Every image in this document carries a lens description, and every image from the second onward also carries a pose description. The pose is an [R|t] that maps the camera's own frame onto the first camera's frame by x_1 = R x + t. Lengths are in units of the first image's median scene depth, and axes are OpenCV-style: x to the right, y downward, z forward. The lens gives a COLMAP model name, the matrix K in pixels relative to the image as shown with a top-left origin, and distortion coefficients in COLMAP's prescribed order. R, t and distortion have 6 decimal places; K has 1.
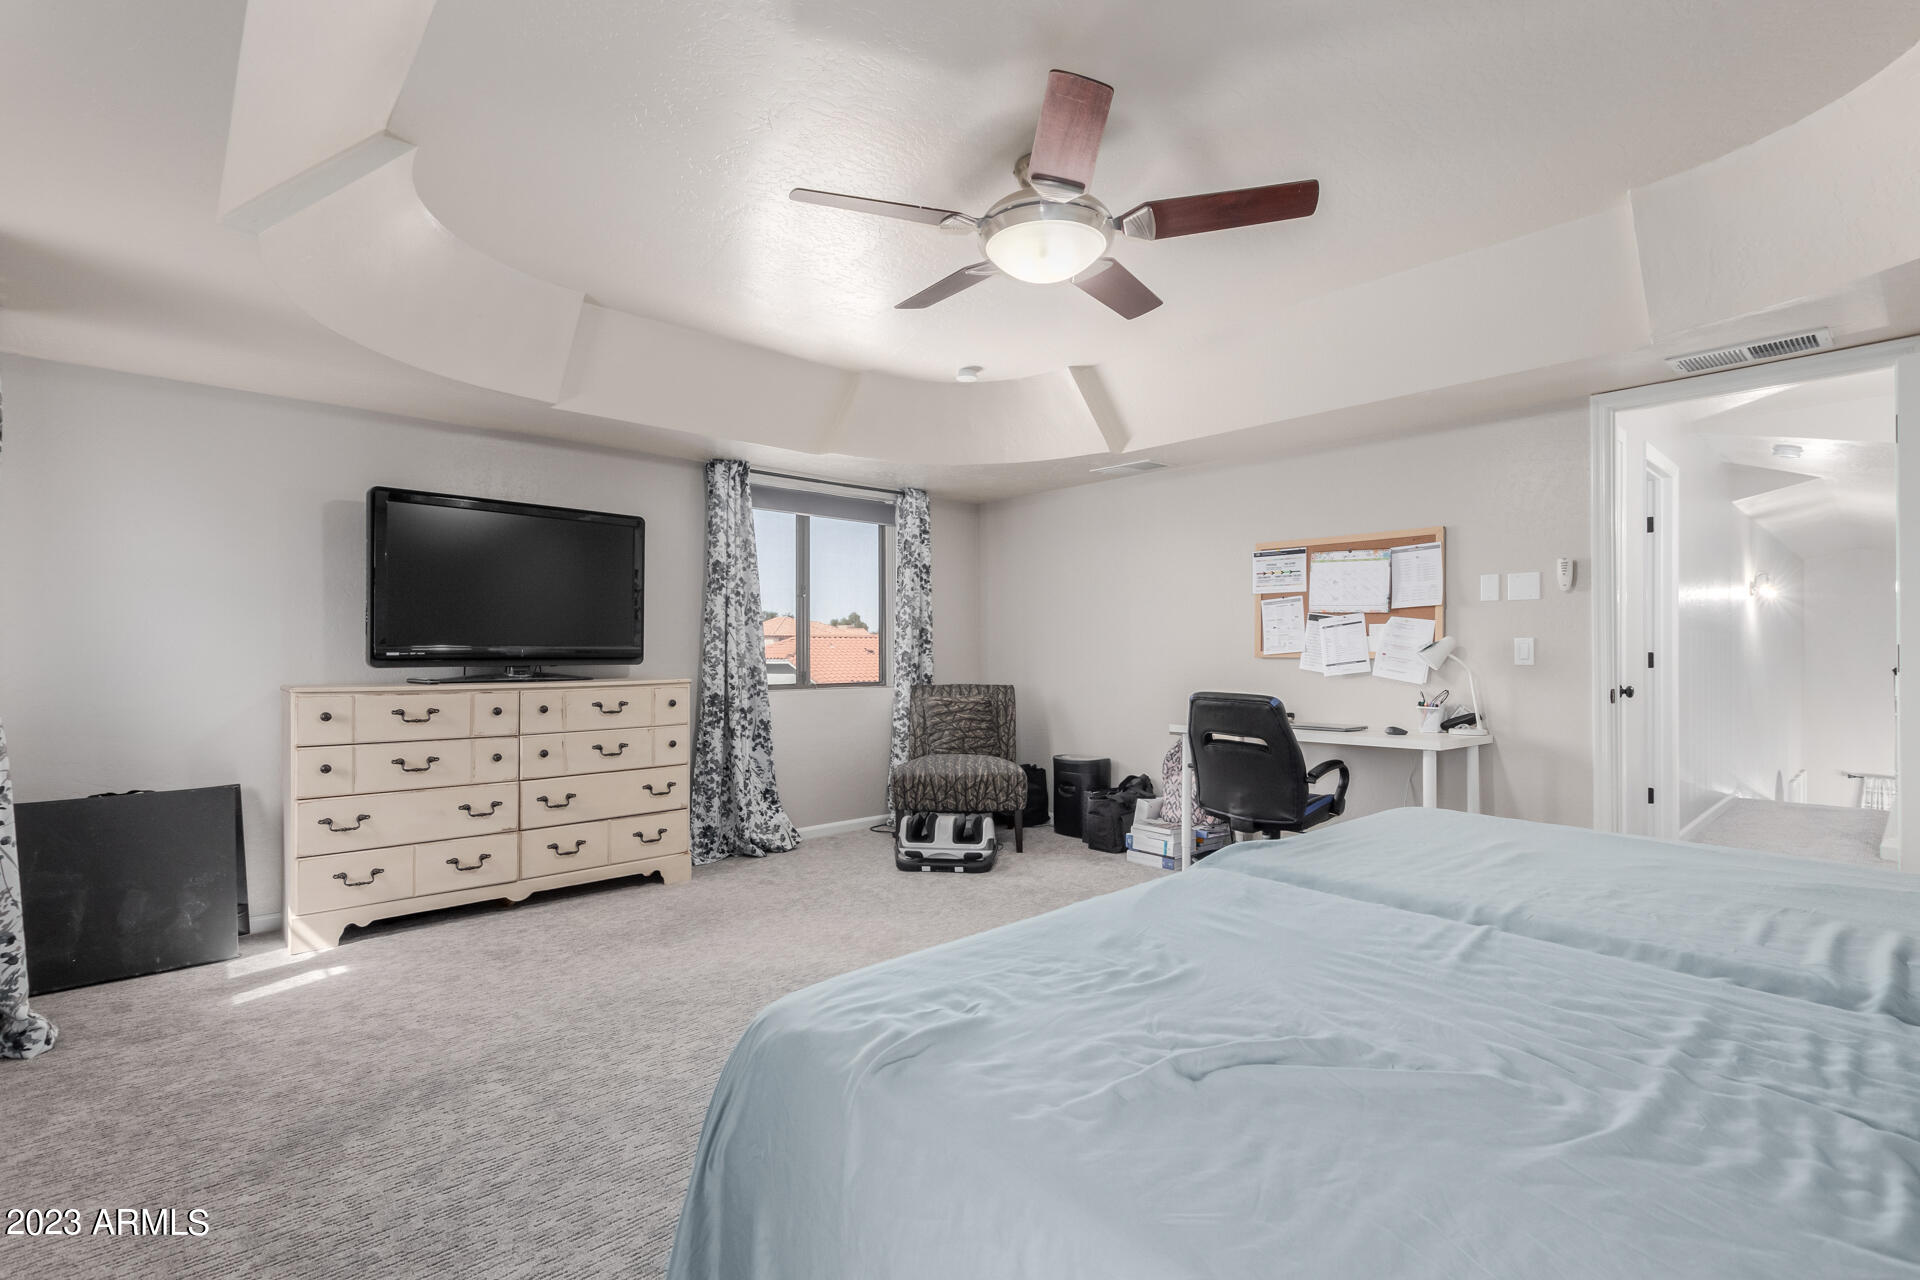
lens RADIAL K [[878.6, 0, 953.1], [0, 878.6, 653.0], [0, 0, 1]] dist [0.002624, 0.000159]
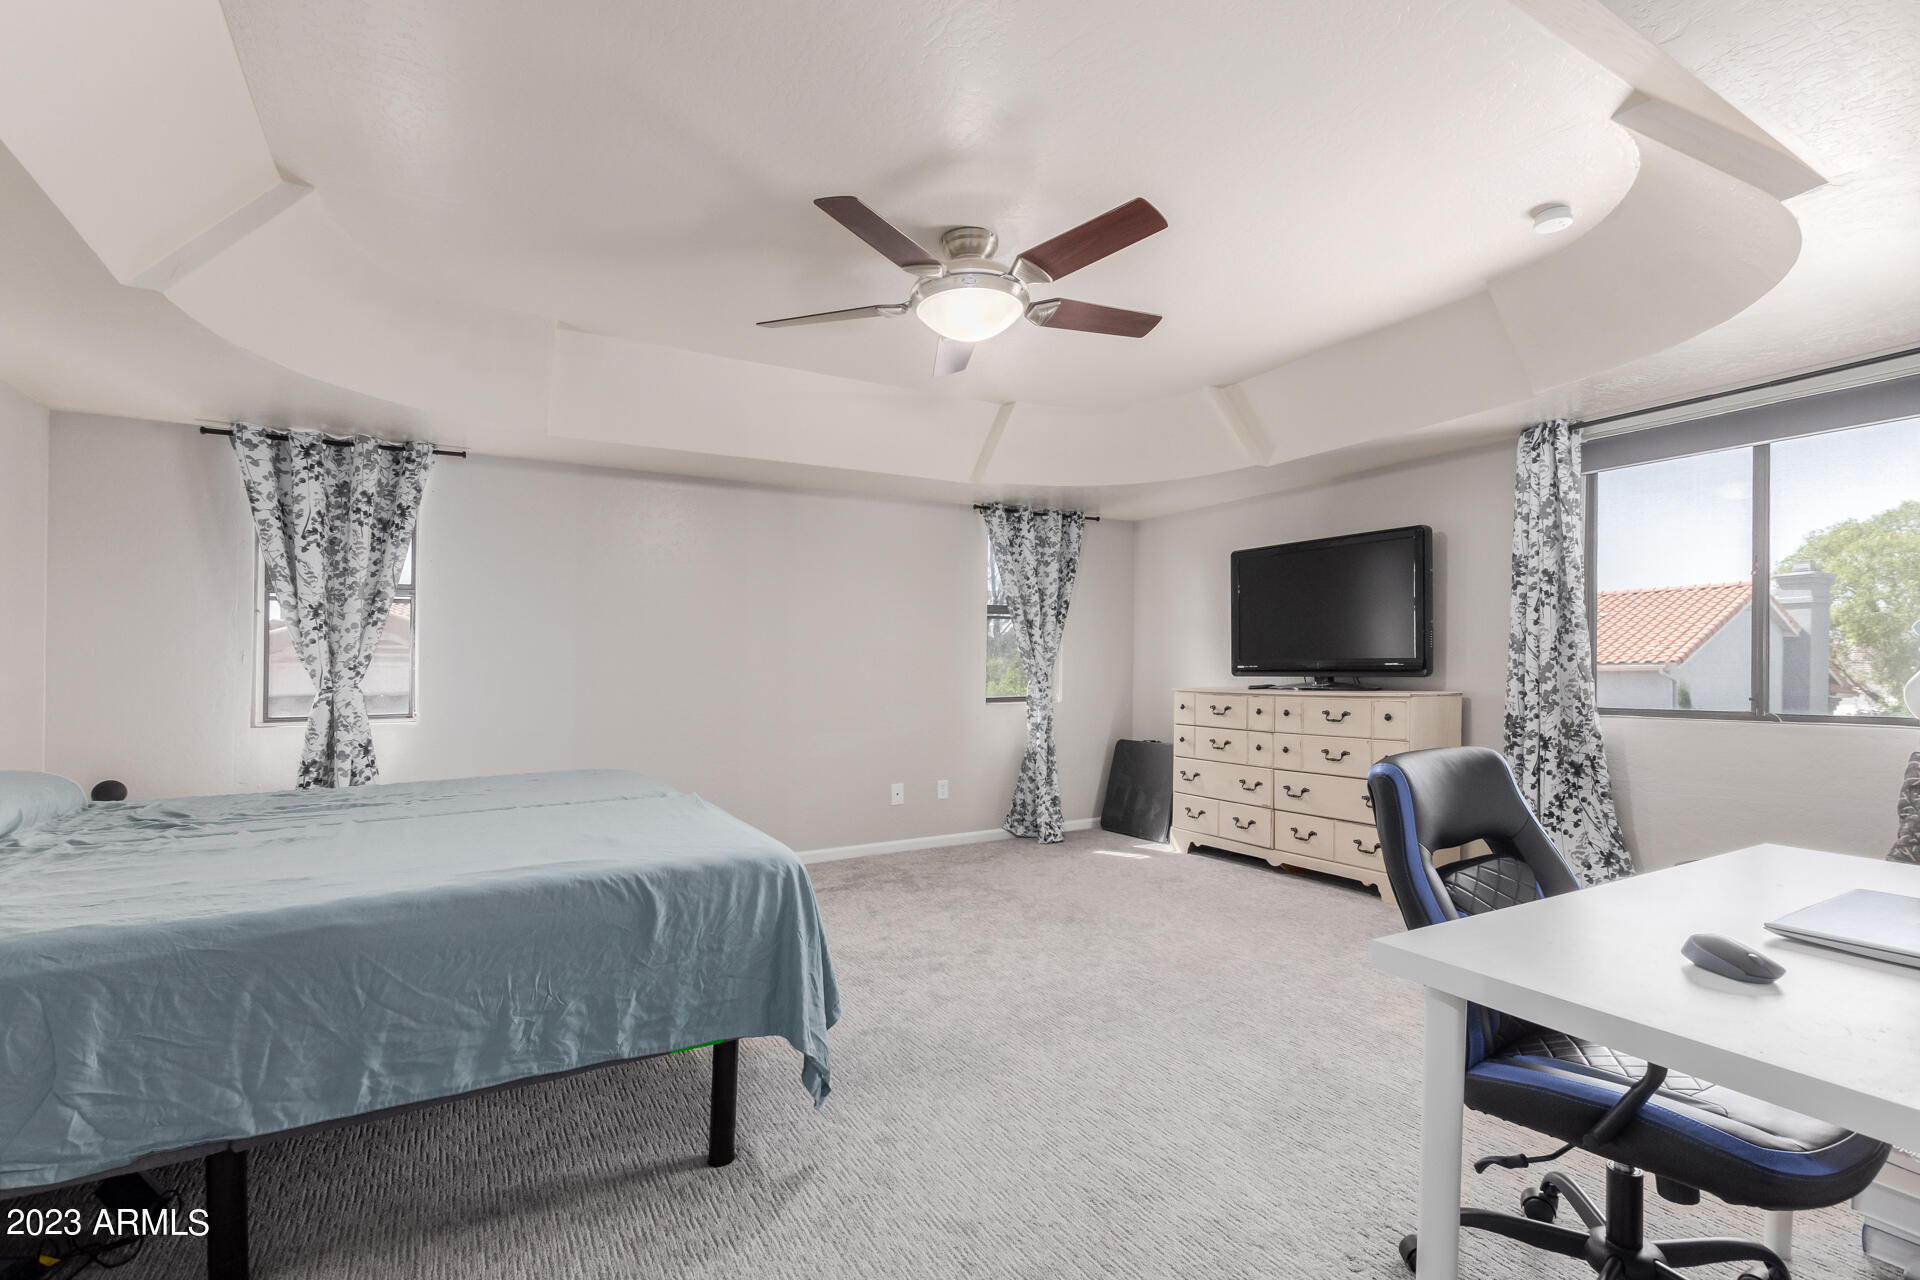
lens RADIAL K [[878.6, 0, 955.0], [0, 878.6, 647.7], [0, 0, 1]] dist [0.002624, 0.000159]
pose [[-0.210127, -0.019279, -0.977484, 0.357205], [0.006584, 0.999755, -0.021134, -0.001324], [0.977652, -0.010877, -0.209949, 0.358048]]
